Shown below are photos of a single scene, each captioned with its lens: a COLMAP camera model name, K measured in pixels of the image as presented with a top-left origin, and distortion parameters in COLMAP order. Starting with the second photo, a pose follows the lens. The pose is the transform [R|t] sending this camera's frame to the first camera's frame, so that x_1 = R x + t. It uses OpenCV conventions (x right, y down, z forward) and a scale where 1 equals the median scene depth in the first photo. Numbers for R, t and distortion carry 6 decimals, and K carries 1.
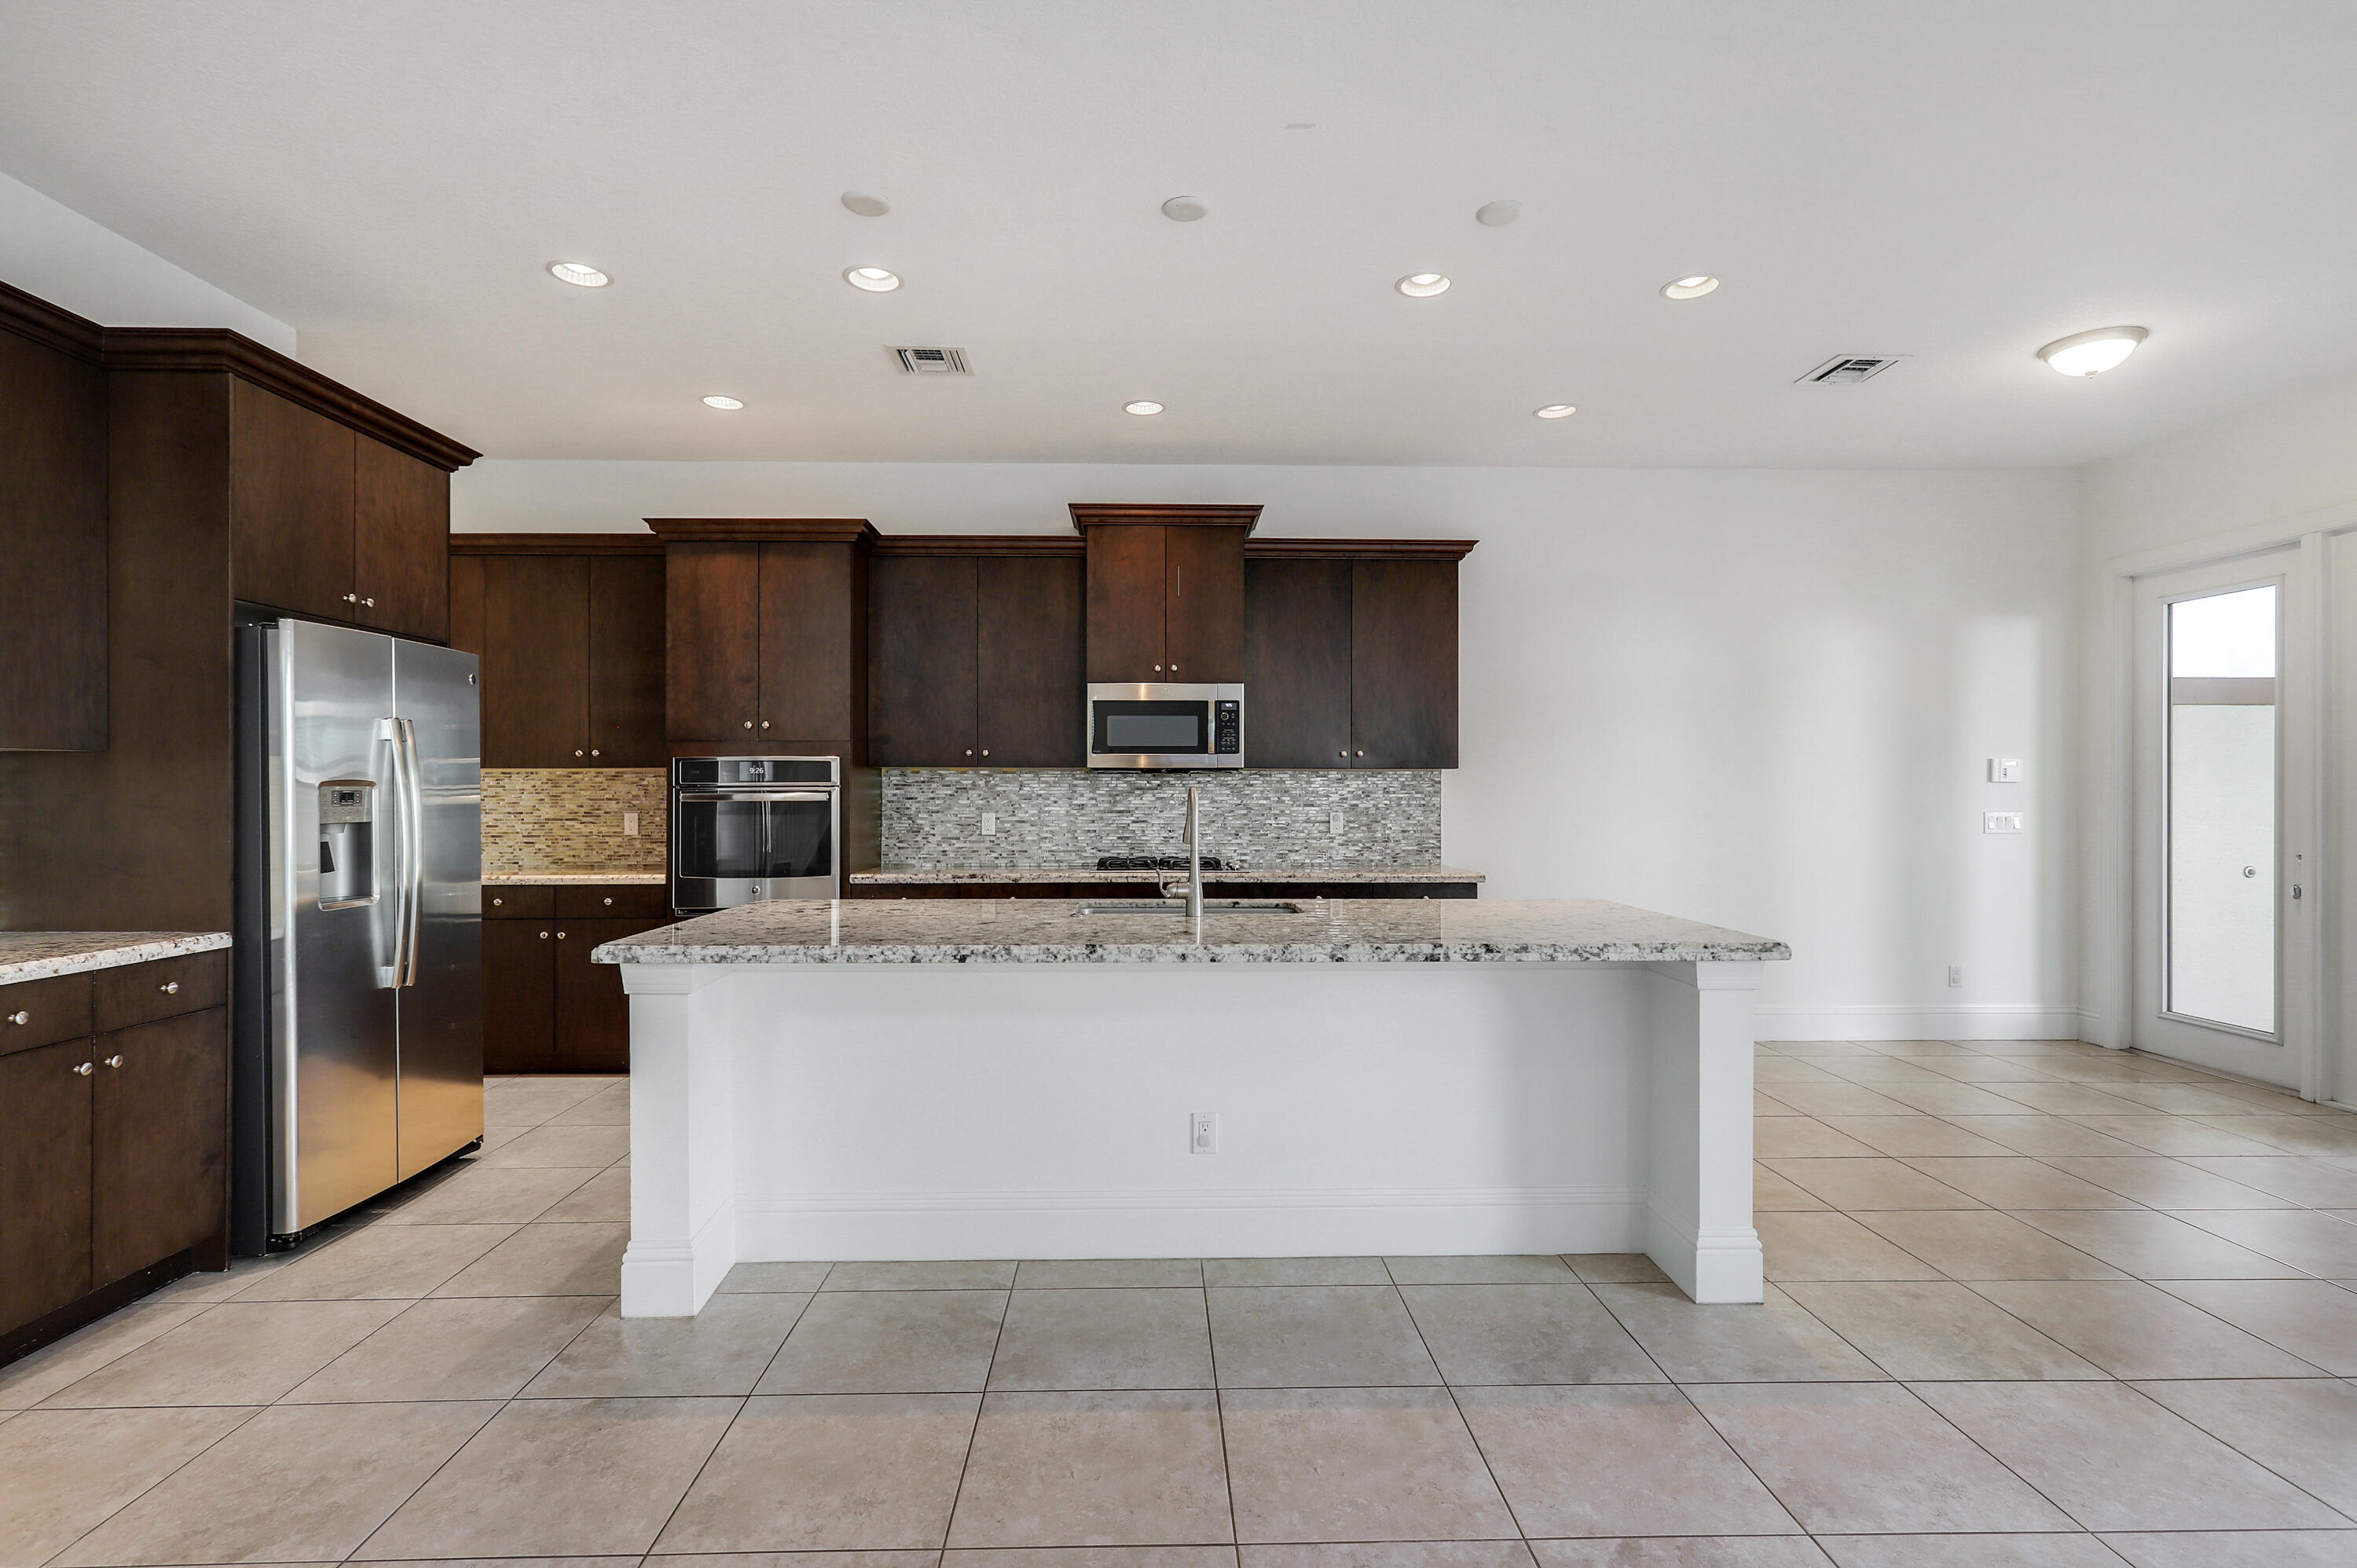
lens RADIAL K [[1139.4, 0, 1178.0], [0, 1139.4, 778.6], [0, 0, 1]] dist [0.004124, 0.000732]
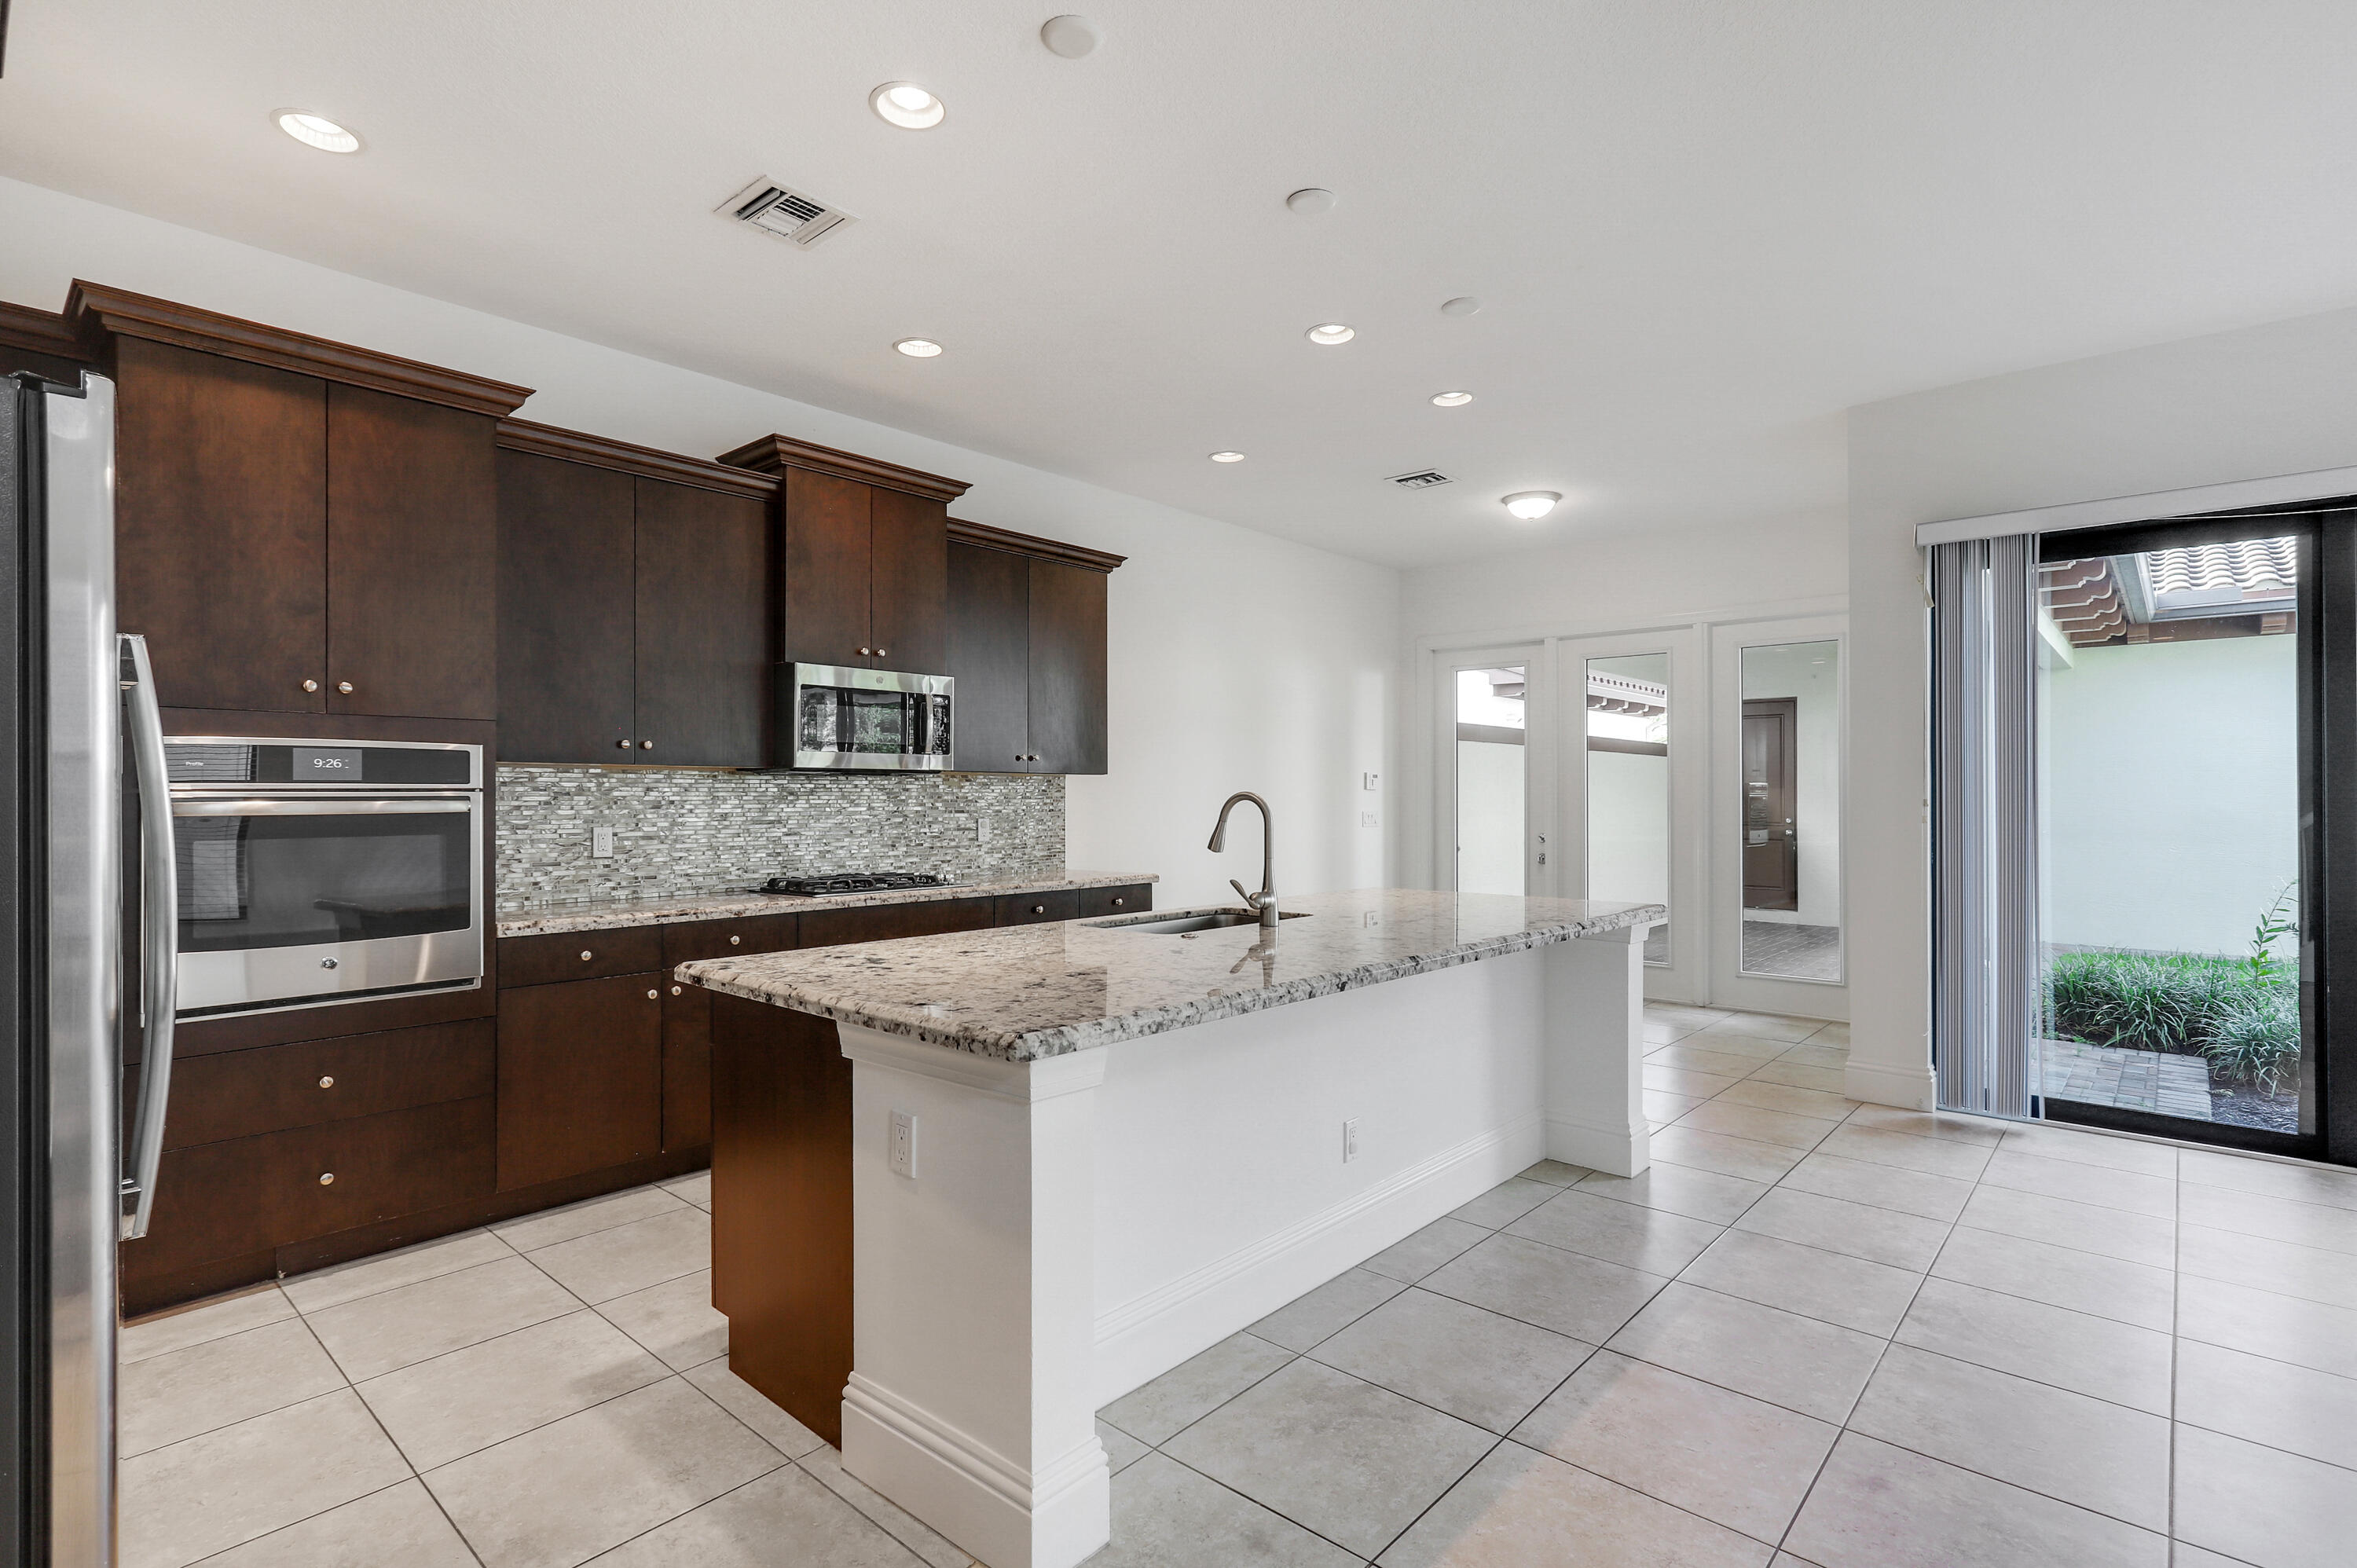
lens RADIAL K [[1139.4, 0, 1177.1], [0, 1139.4, 782.6], [0, 0, 1]] dist [0.004124, 0.000732]
pose [[0.688123, 0.006625, 0.725564, -0.475632], [-0.005973, 0.999976, -0.003465, 0.002141], [-0.725569, -0.001950, 0.688146, 0.252040]]
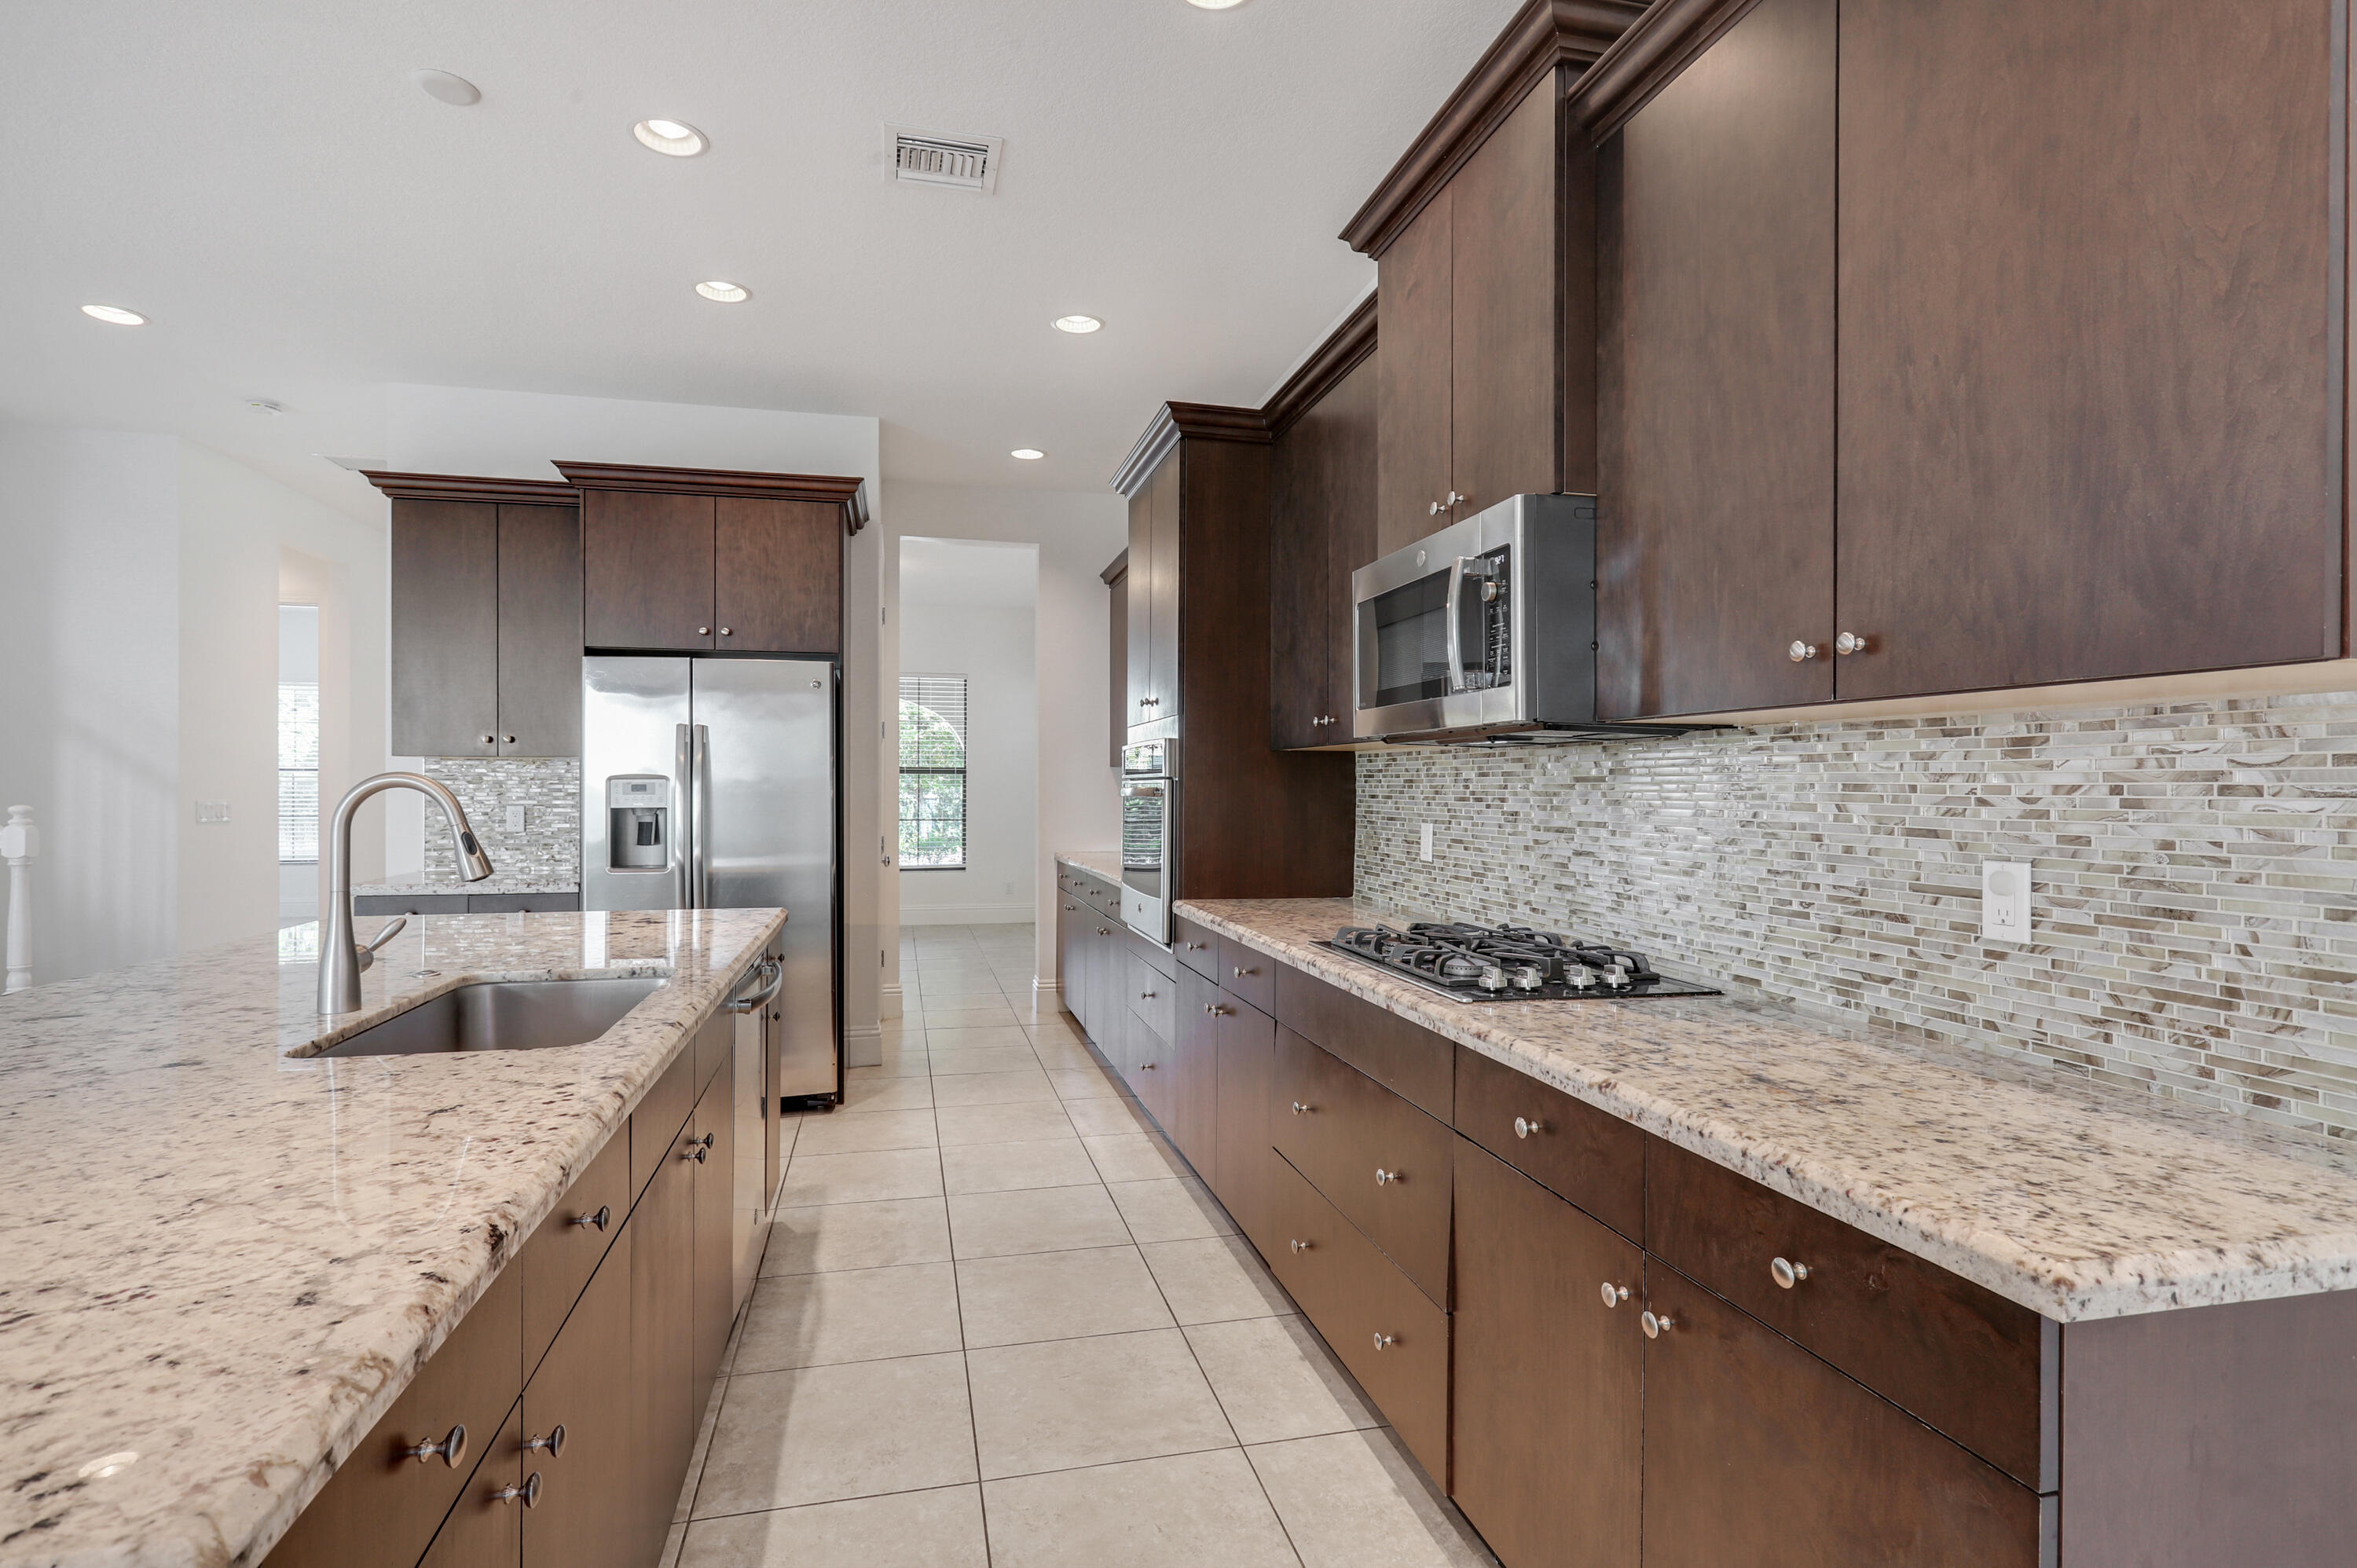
lens RADIAL K [[1139.4, 0, 1160.8], [0, 1139.4, 780.4], [0, 0, 1]] dist [0.004124, 0.000732]
pose [[0.198597, -0.006512, -0.980060, 0.397401], [0.005752, 0.999968, -0.005479, 0.011380], [0.980064, -0.004549, 0.198629, 0.813964]]
